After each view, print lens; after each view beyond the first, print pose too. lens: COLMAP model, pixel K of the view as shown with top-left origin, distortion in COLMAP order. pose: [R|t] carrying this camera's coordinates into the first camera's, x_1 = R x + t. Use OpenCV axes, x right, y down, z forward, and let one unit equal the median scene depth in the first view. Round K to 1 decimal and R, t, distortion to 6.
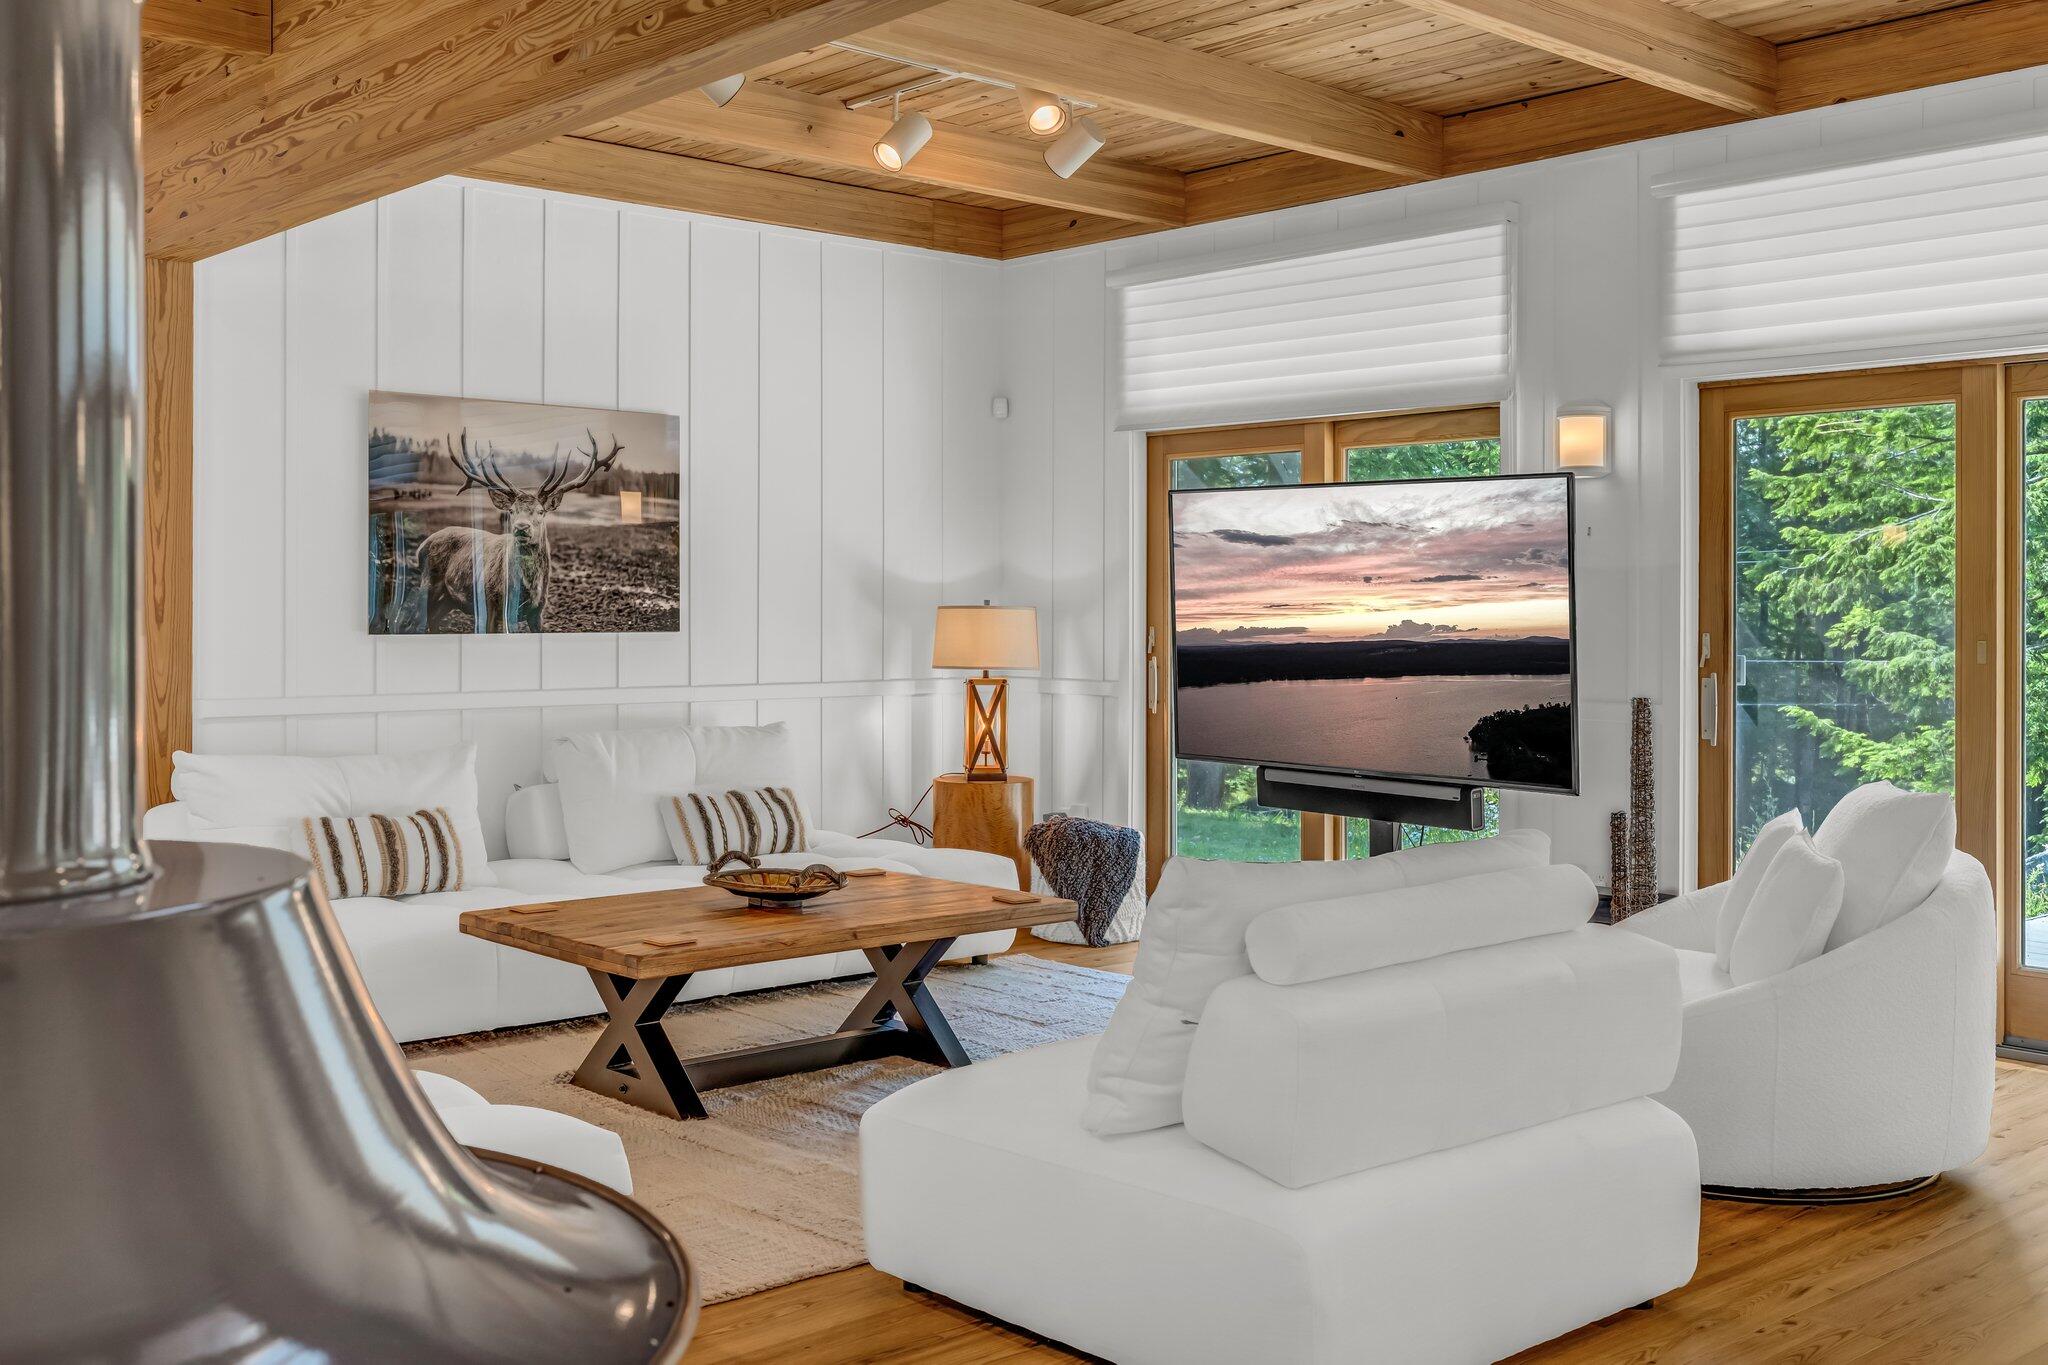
lens RADIAL K [[2021.6, 0, 1025.0], [0, 2021.6, 626.3], [0, 0, 1]] dist [0.018985, 0.007380]
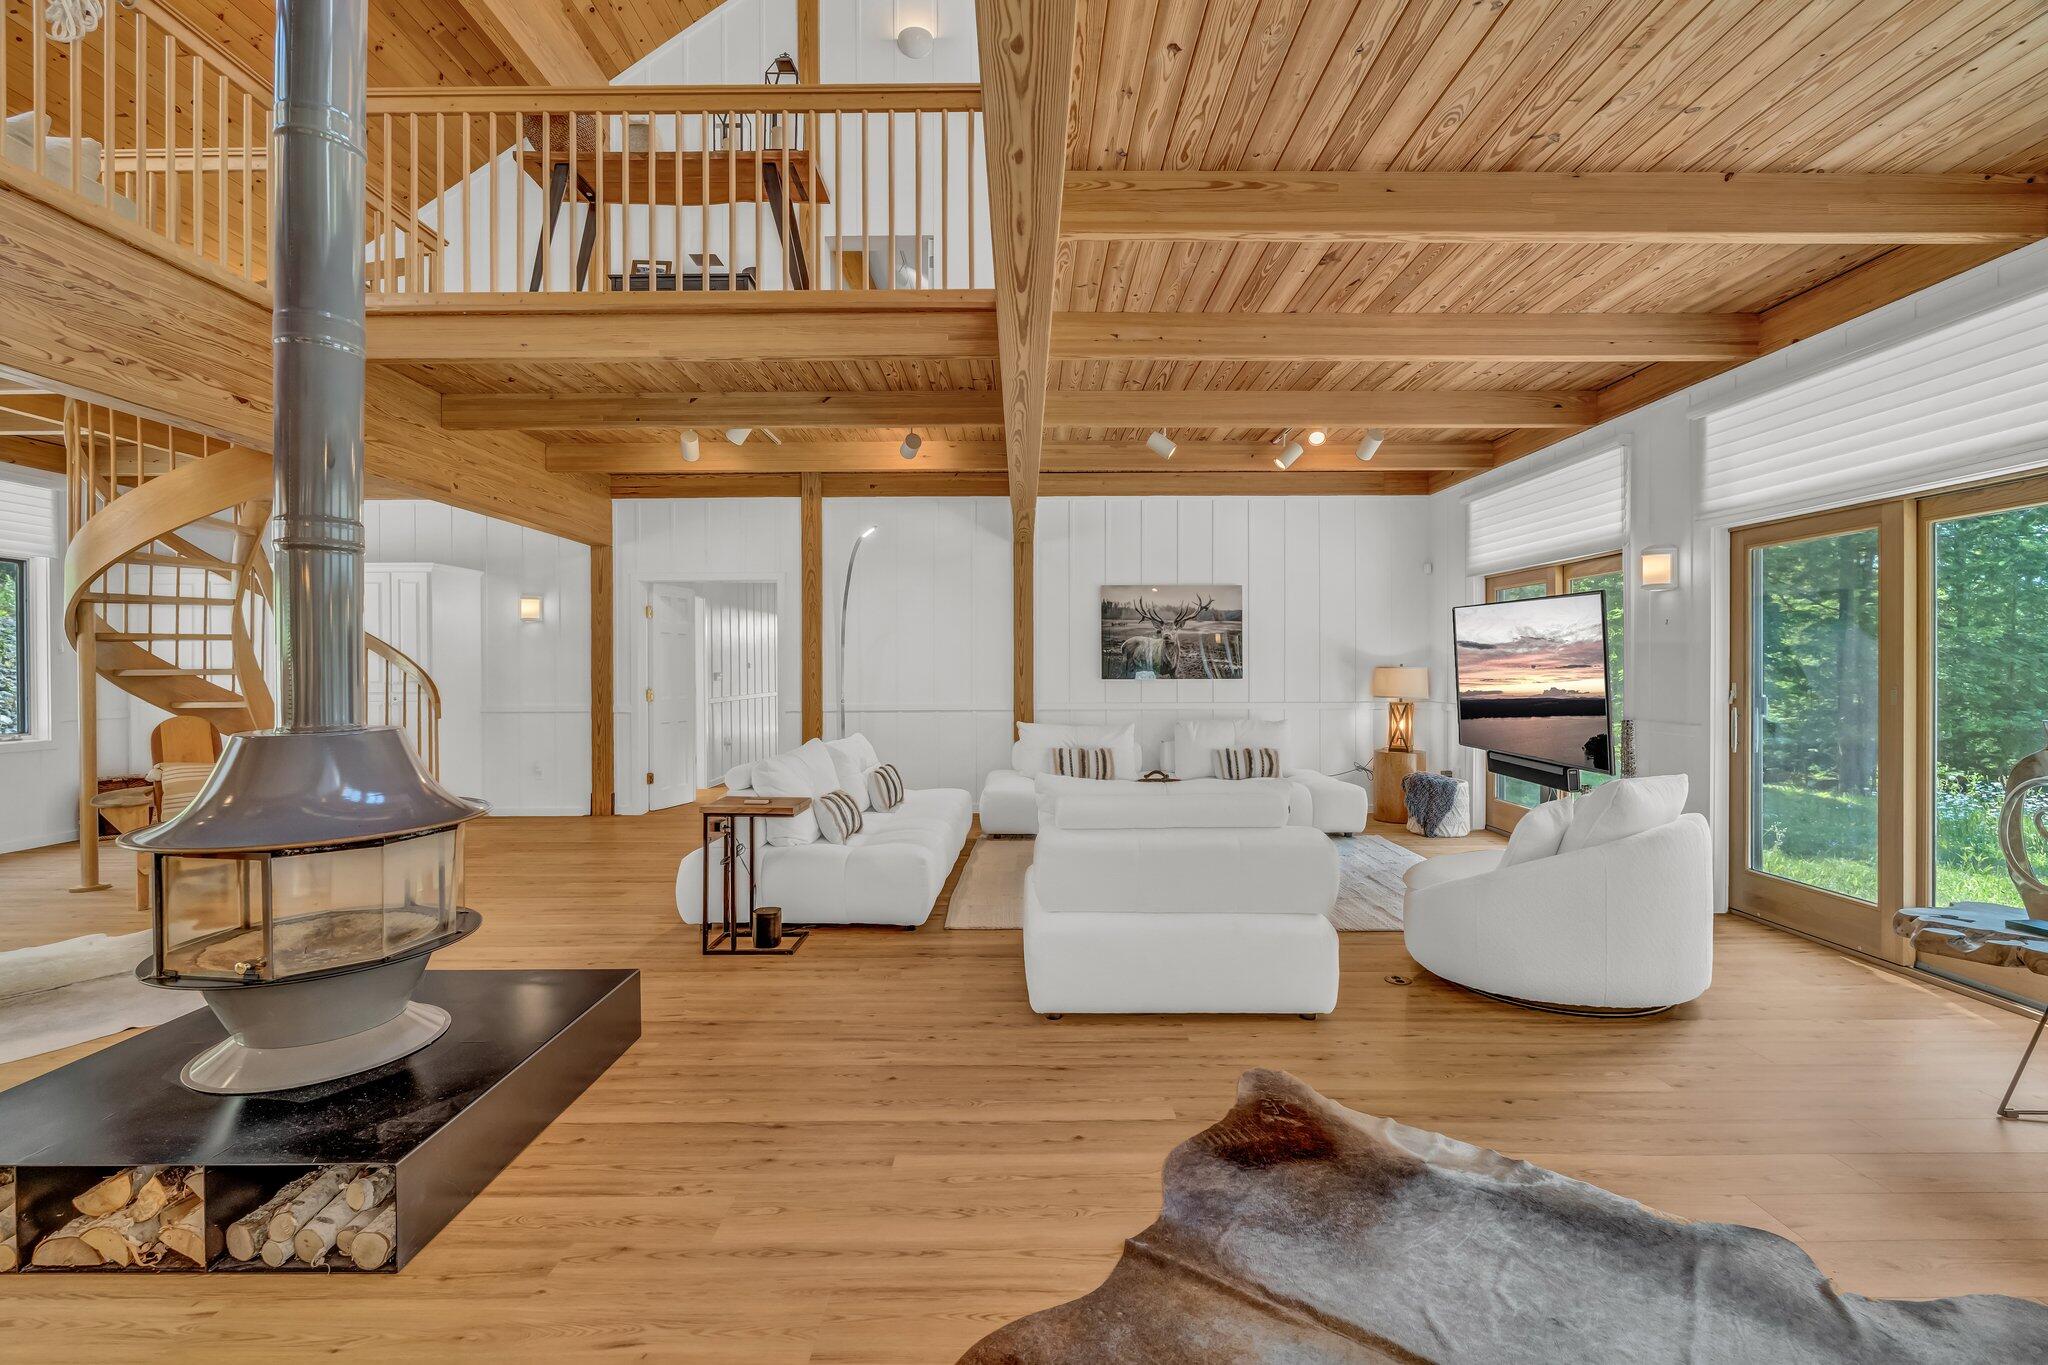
lens RADIAL K [[893.1, 0, 1020.8], [0, 893.1, 667.4], [0, 0, 1]] dist [0.000076, -0.000206]
pose [[0.743798, -0.002908, -0.668399, 0.353473], [-0.002144, 0.999975, -0.006736, -0.003038], [0.668402, 0.006443, 0.743773, 0.084280]]
